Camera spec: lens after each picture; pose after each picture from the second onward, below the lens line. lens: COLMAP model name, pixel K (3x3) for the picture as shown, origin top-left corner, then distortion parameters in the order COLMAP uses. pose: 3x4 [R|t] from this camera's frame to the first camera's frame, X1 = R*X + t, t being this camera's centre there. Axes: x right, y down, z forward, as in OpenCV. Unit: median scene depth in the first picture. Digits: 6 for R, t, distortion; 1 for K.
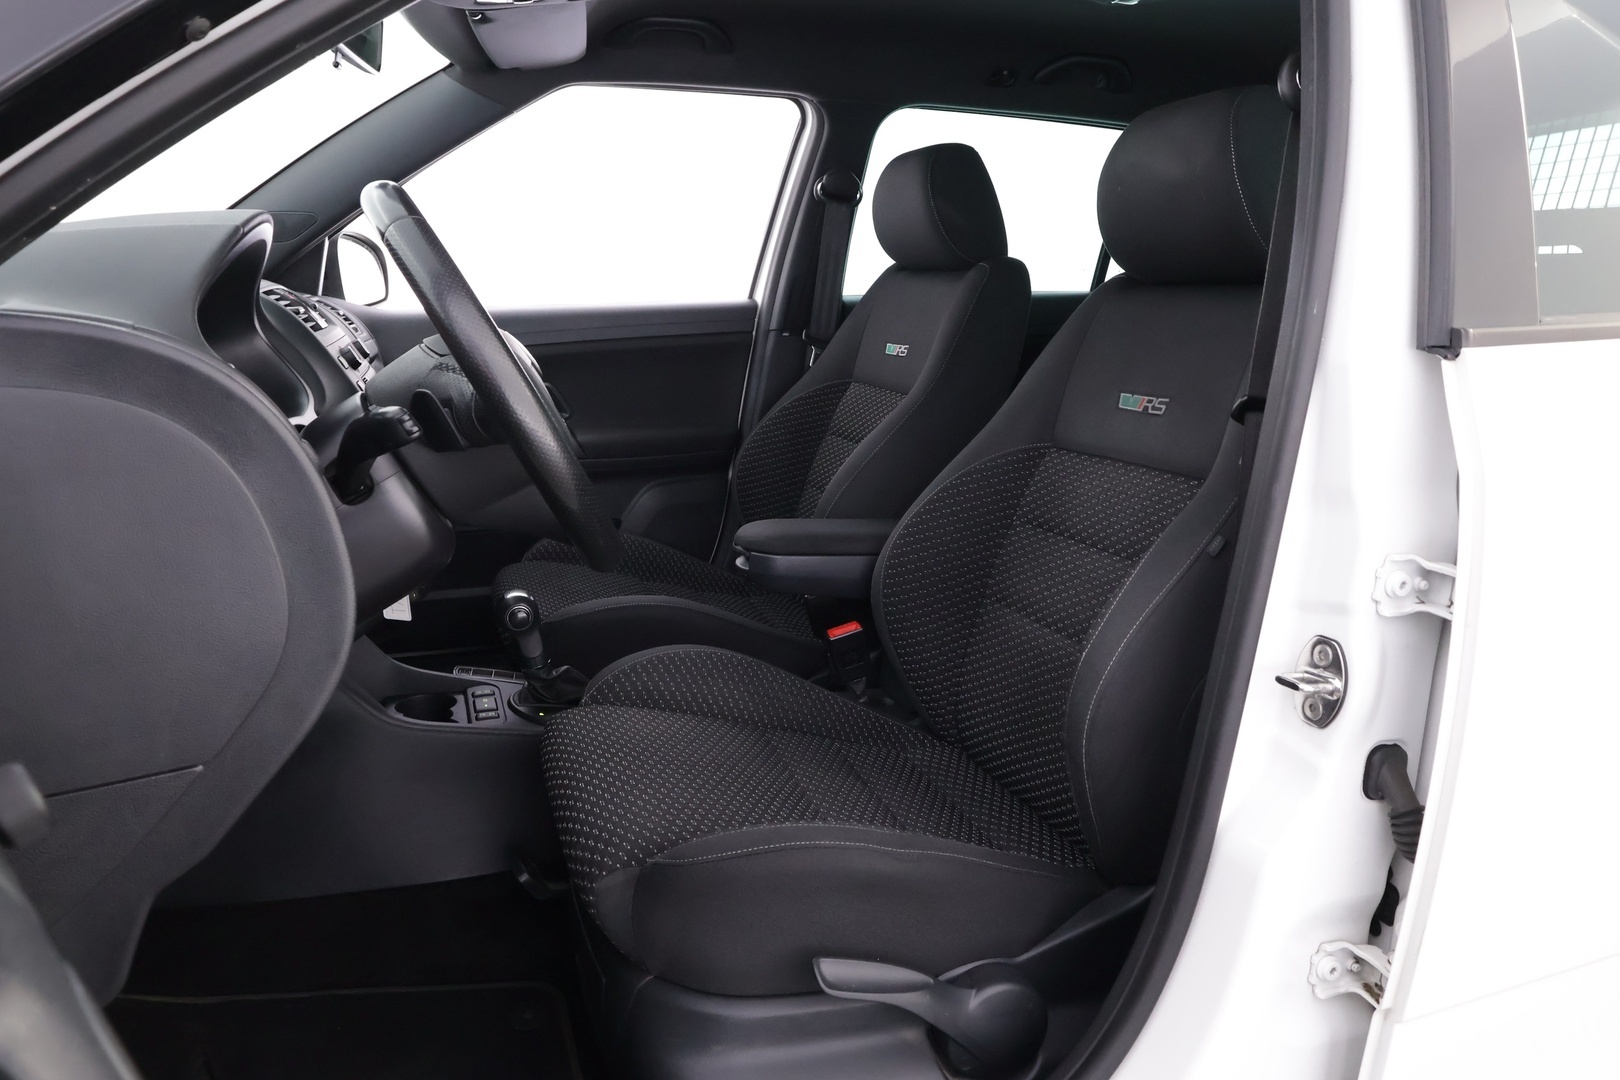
lens RADIAL K [[1066.5, 0, 810.8], [0, 1066.5, 540.5], [0, 0, 1]] dist [0.007017, -0.004214]
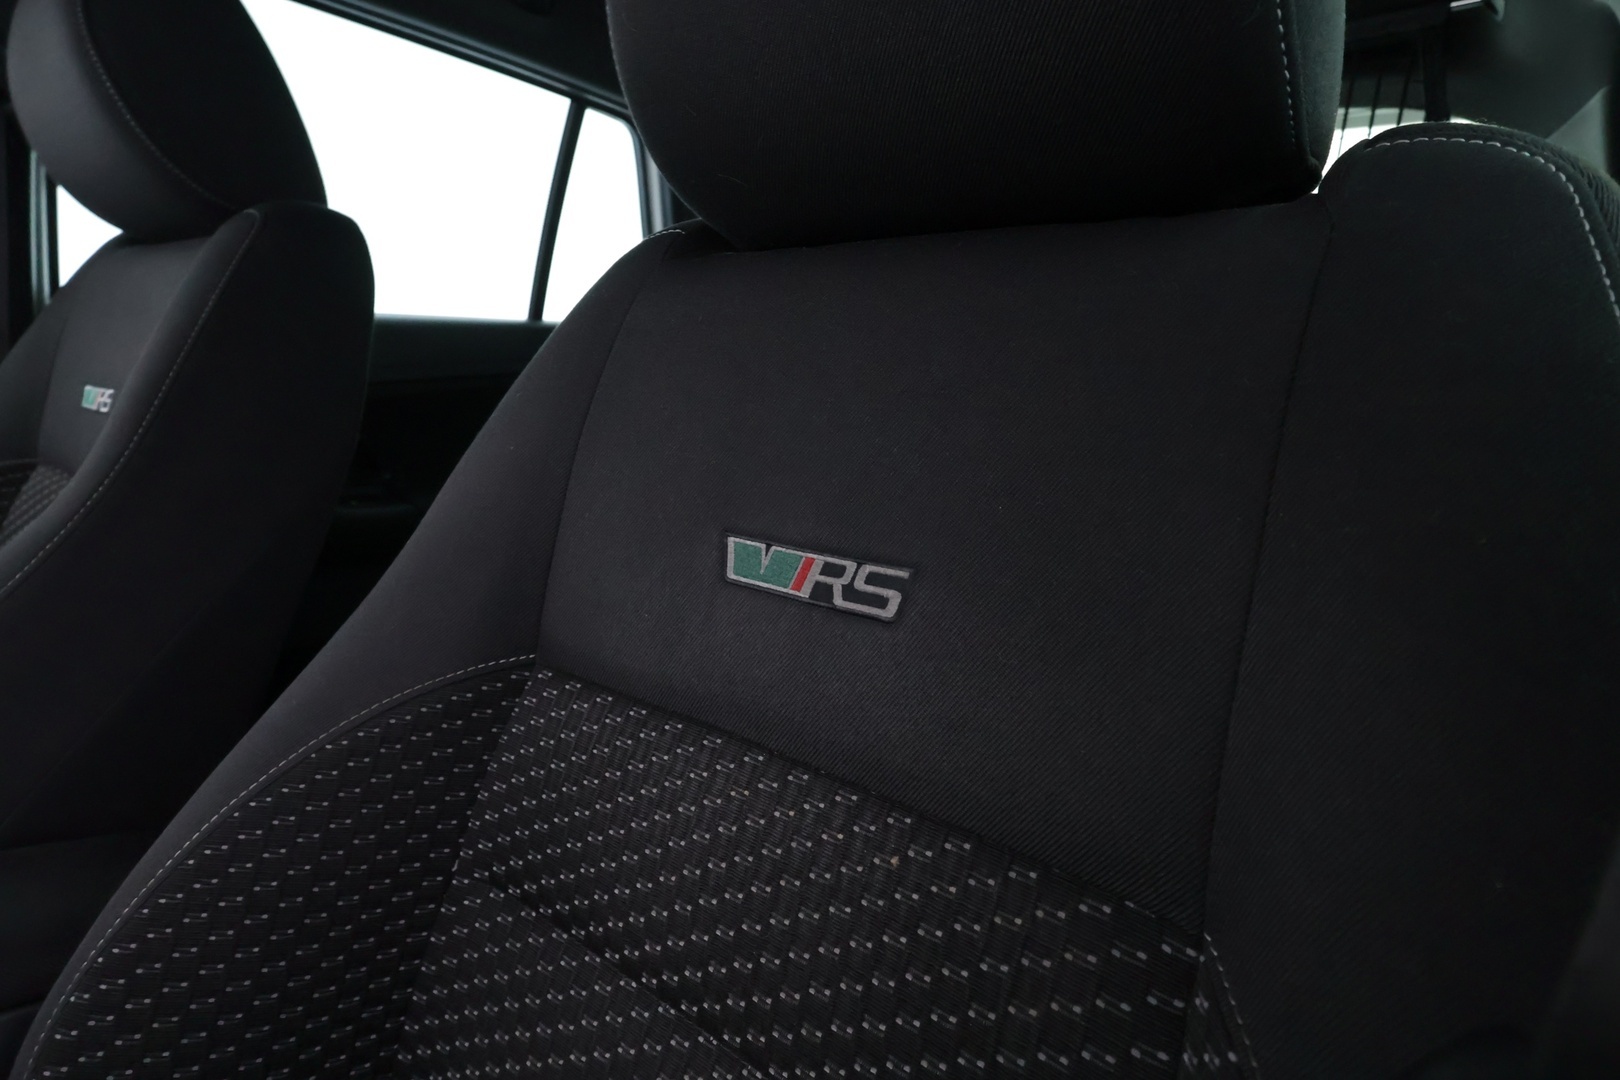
lens RADIAL K [[829.1, 0, 810.9], [0, 829.1, 537.5], [0, 0, 1]] dist [0.002013, 0.000311]
pose [[0.849787, -0.087935, 0.519739, 0.160013], [0.092477, 0.995566, 0.017237, -0.130882], [-0.518950, 0.033416, 0.854151, 0.702685]]
